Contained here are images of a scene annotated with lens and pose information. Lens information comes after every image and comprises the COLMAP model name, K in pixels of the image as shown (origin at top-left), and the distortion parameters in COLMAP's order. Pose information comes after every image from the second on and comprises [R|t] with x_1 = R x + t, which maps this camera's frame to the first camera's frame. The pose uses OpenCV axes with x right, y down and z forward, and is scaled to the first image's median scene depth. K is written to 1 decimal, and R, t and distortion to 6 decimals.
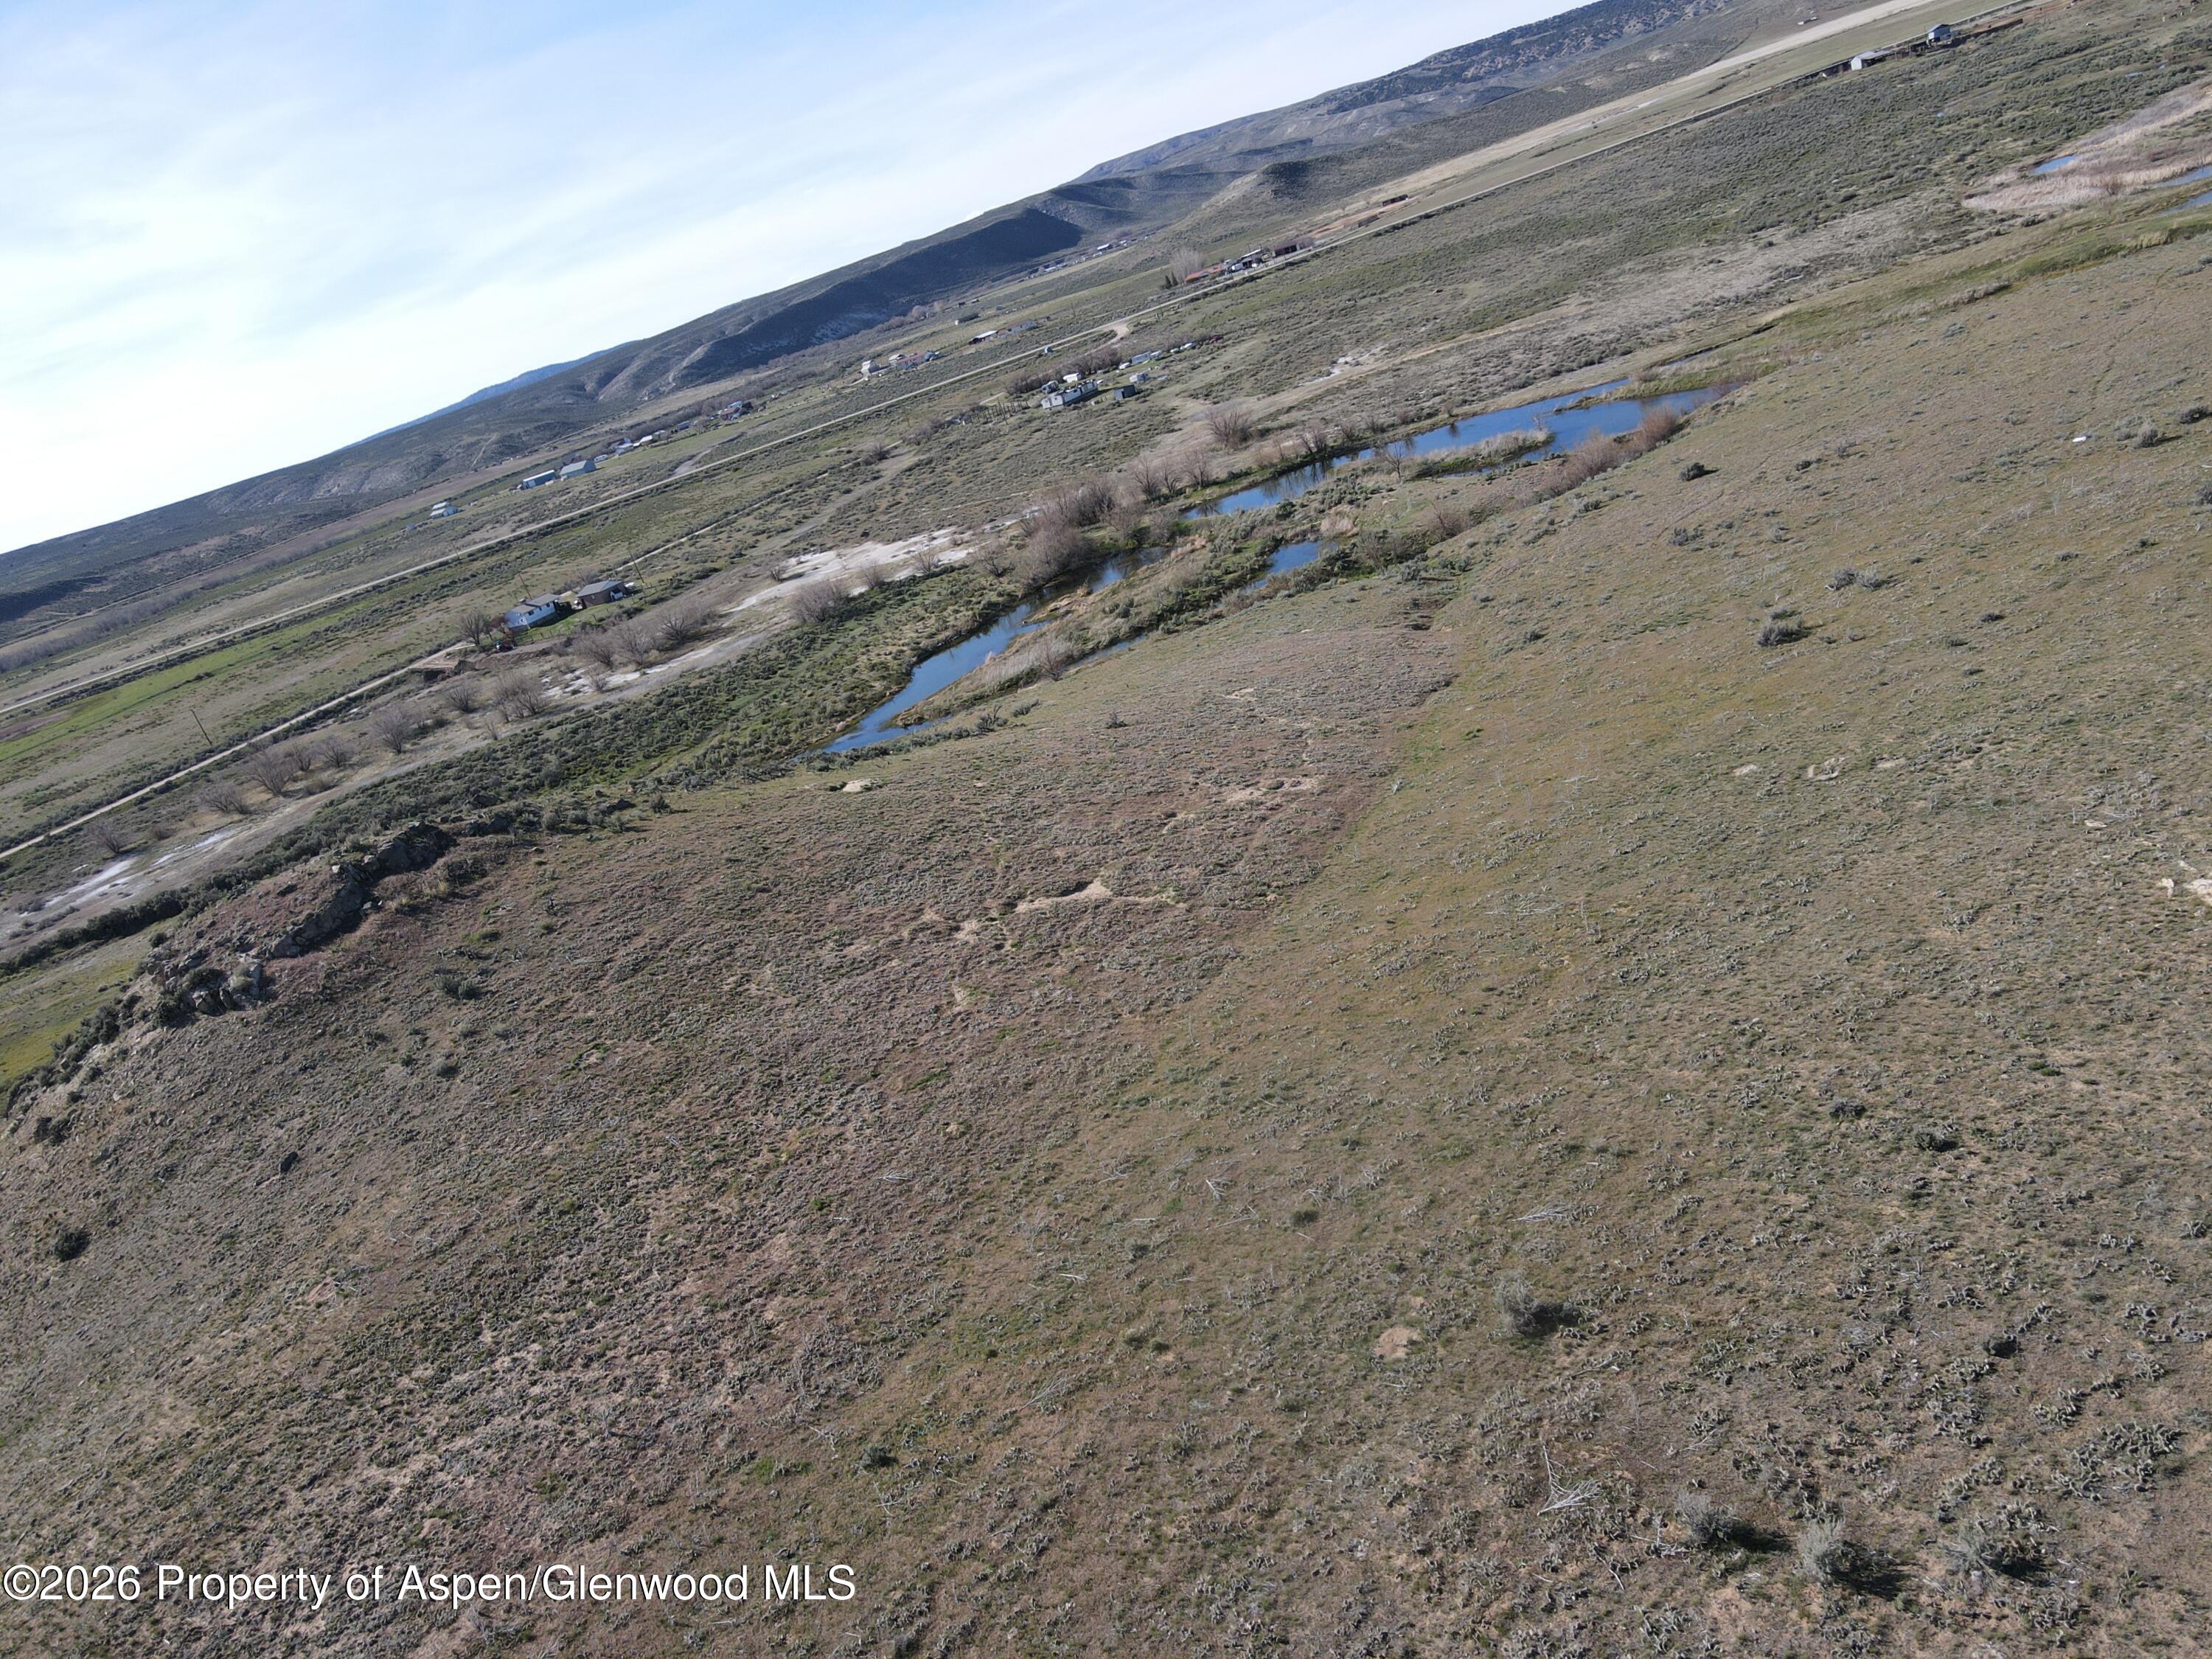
lens RADIAL K [[1612.5, 0, 1088.1], [0, 1612.5, 807.7], [0, 0, 1]] dist [0.005031, 0.023247]
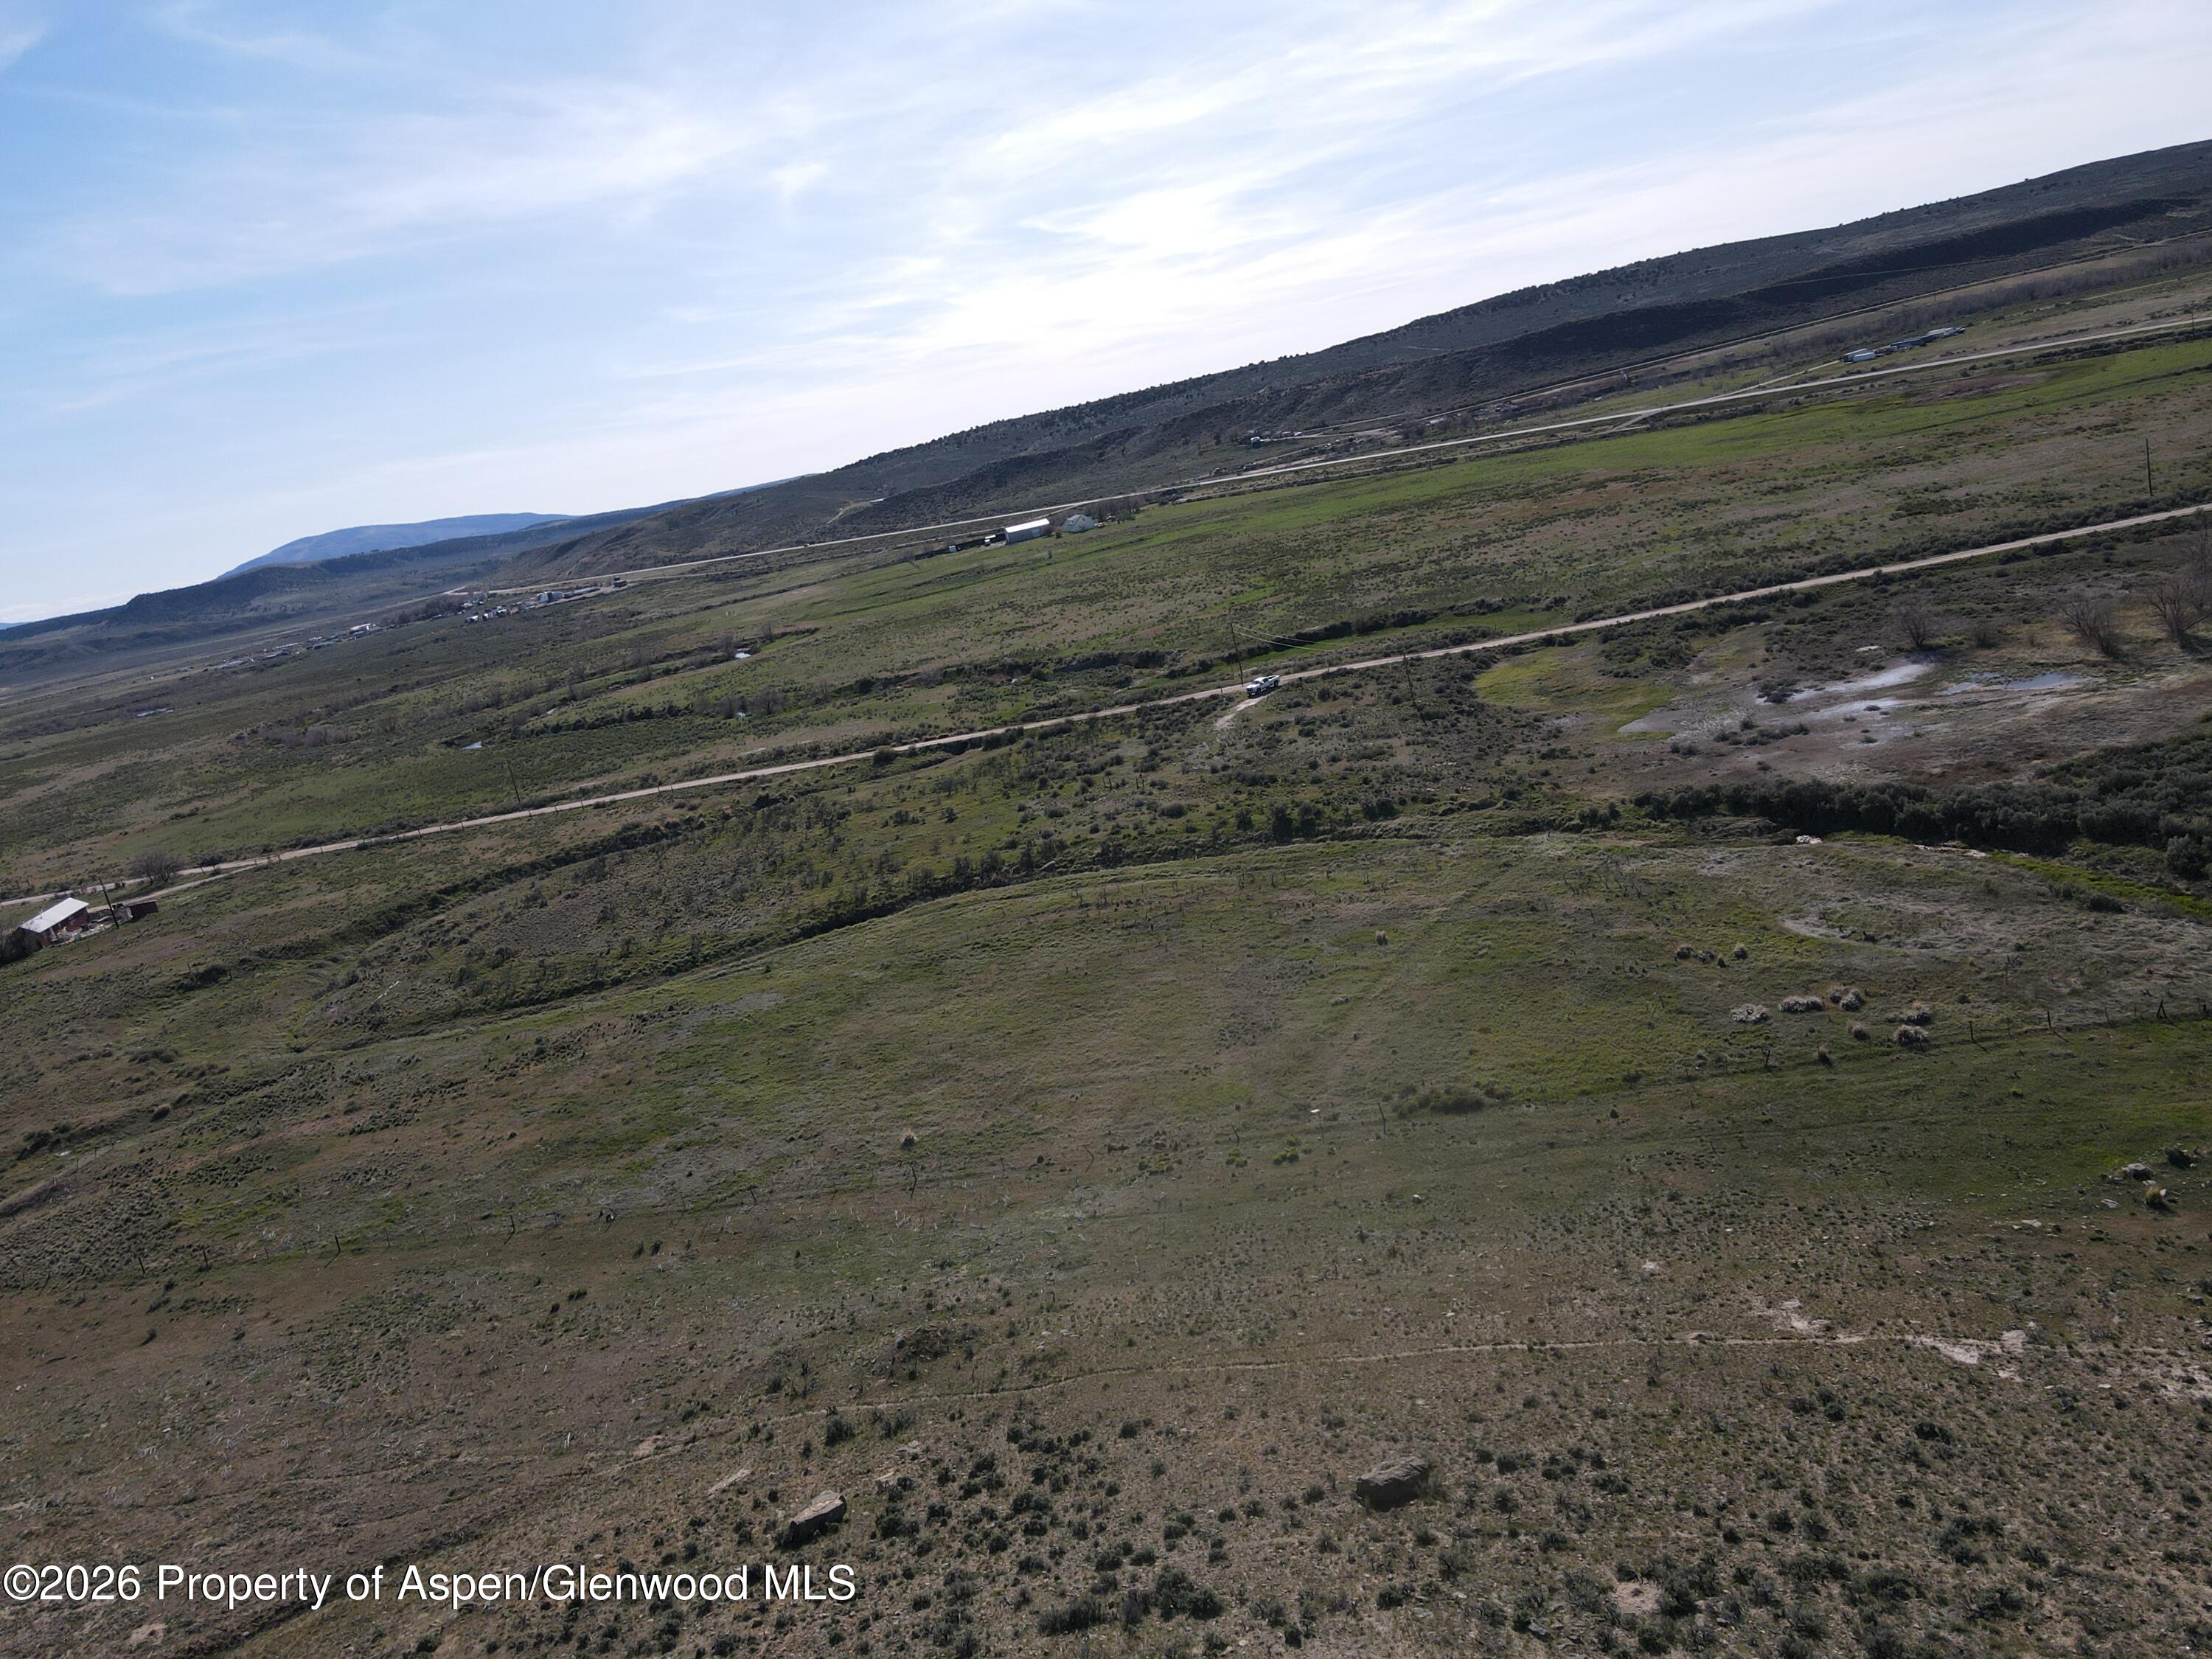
lens RADIAL K [[1612.5, 0, 1097.1], [0, 1612.5, 759.7], [0, 0, 1]] dist [0.005031, 0.023247]
pose [[0.429428, 0.393797, -0.812721, -0.153354], [-0.225324, 0.918182, 0.325839, -0.076122], [0.874540, 0.043201, 0.483025, 0.337304]]
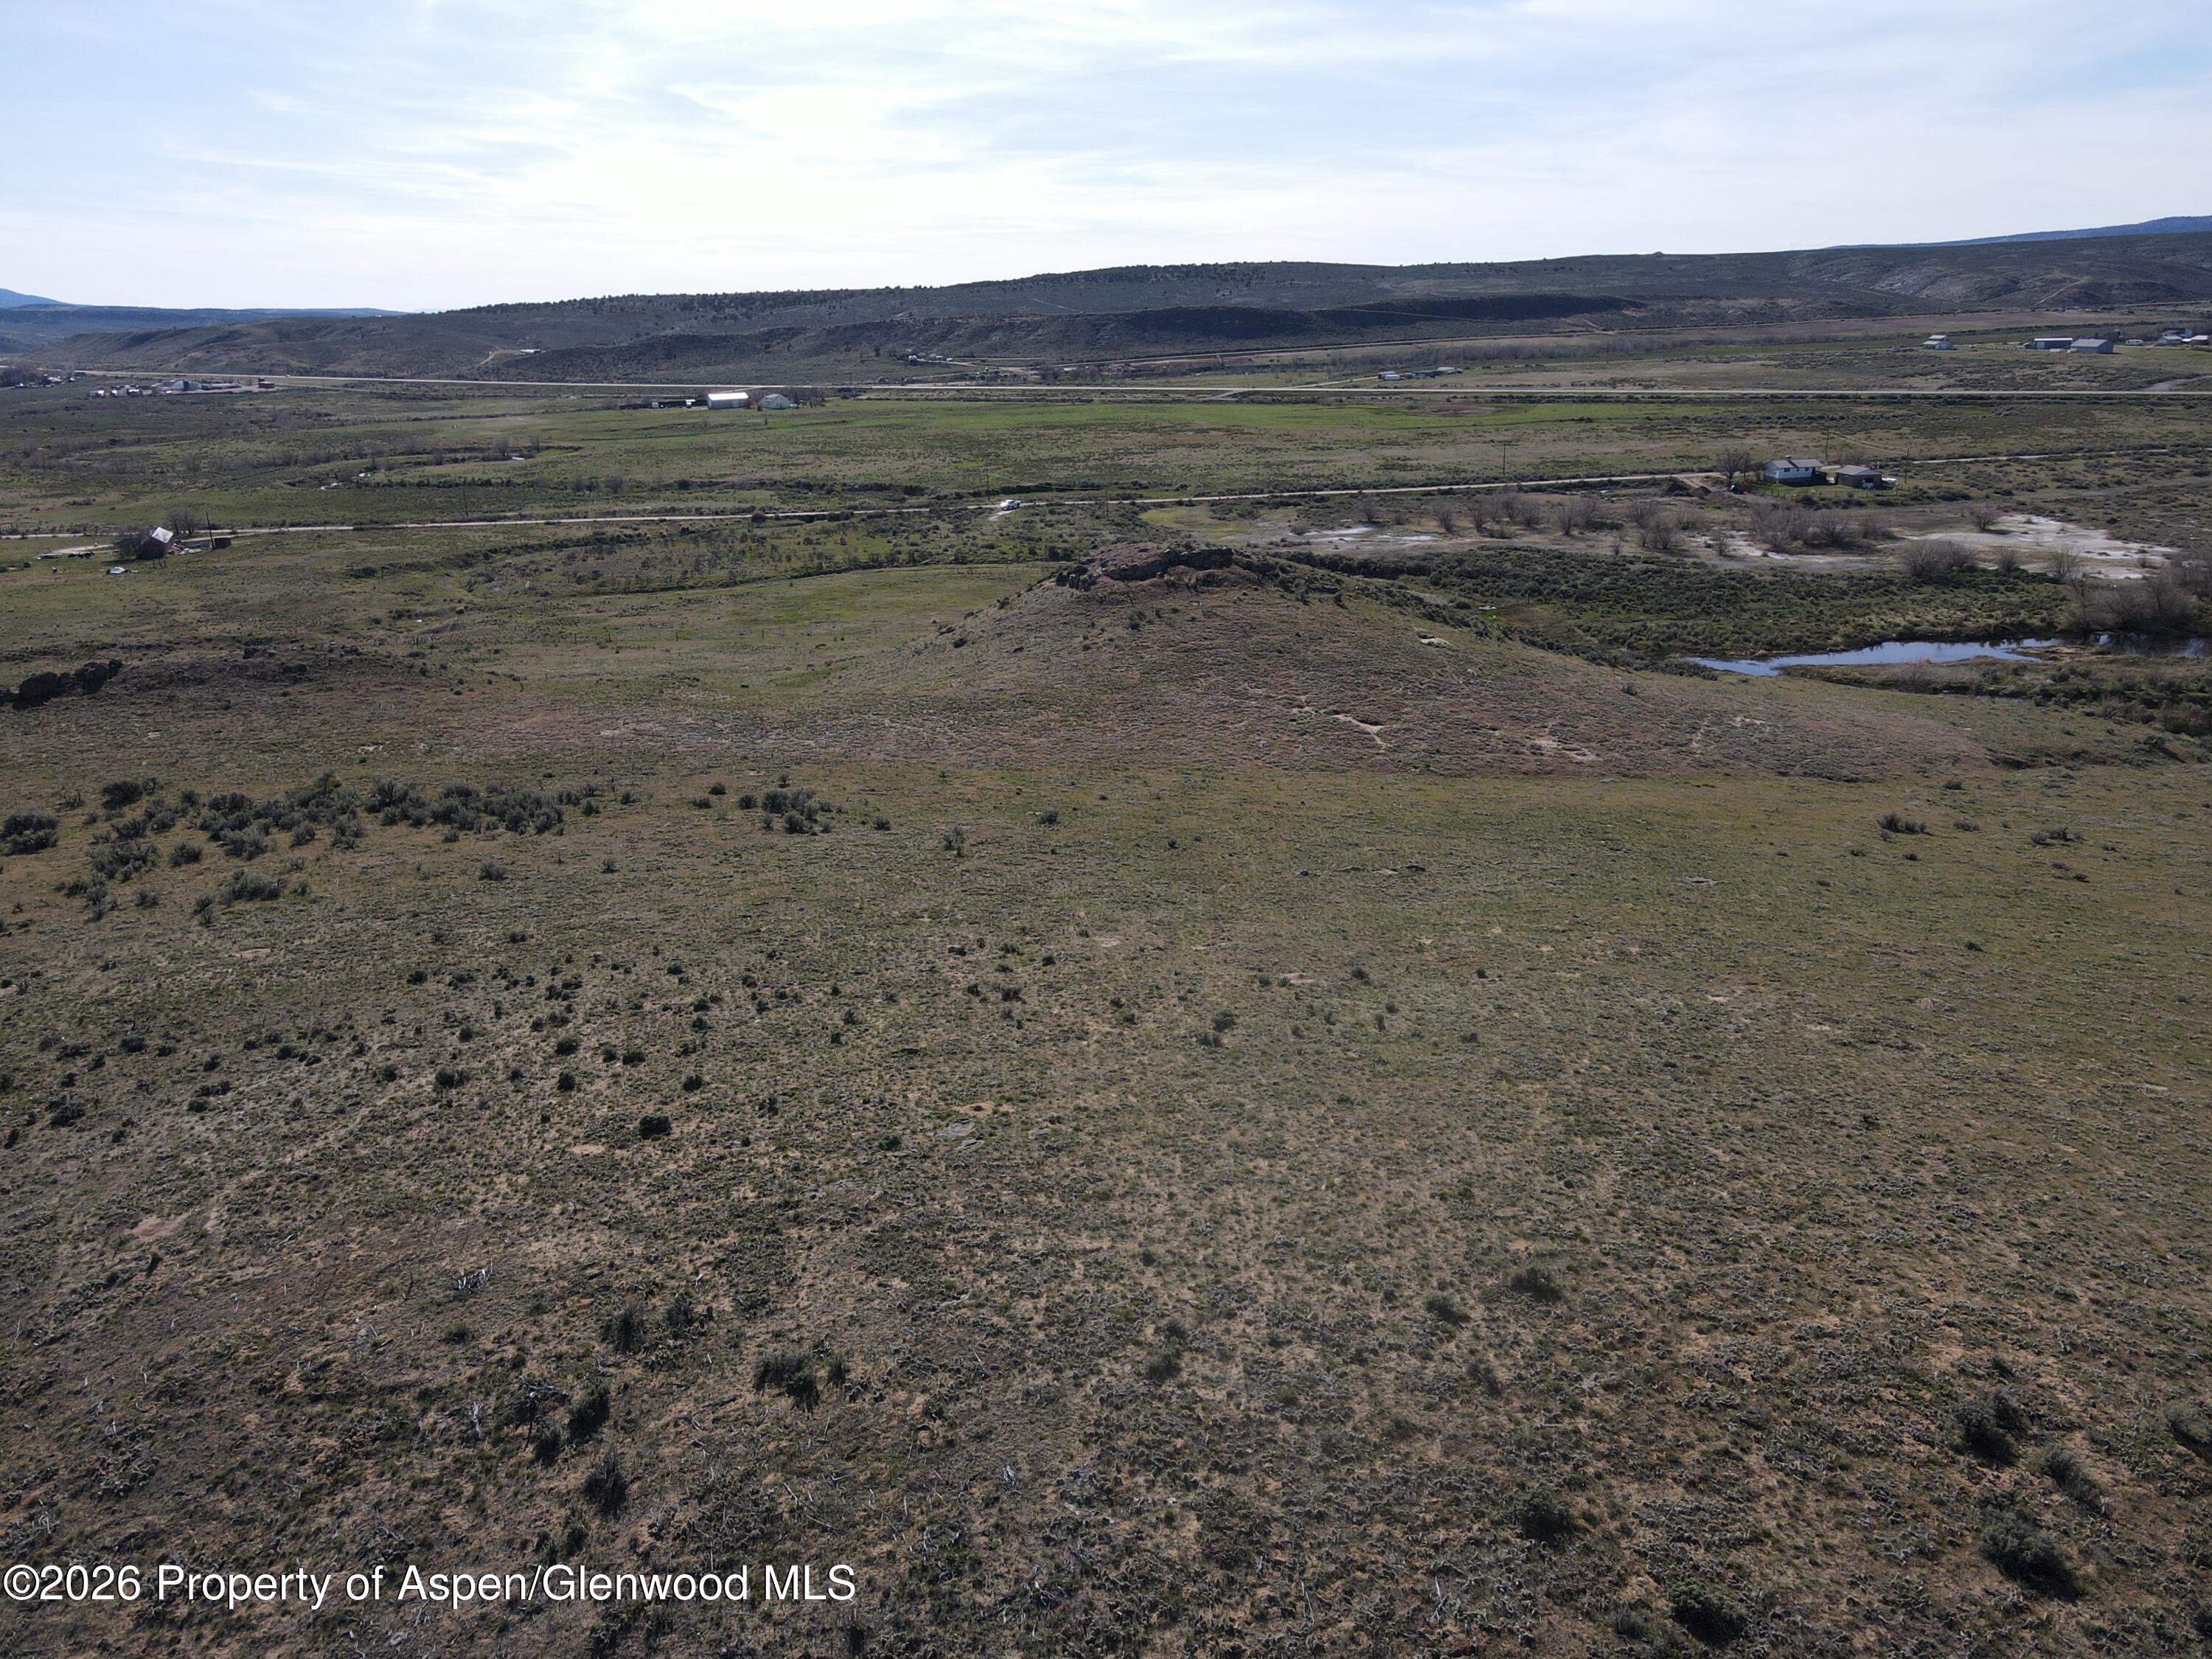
lens RADIAL K [[1612.5, 0, 1089.1], [0, 1612.5, 839.2], [0, 0, 1]] dist [0.005031, 0.023247]
pose [[0.579195, 0.514459, -0.632349, 0.271162], [-0.415402, 0.853702, 0.314060, -0.072822], [0.701409, 0.080777, 0.708167, -0.120710]]
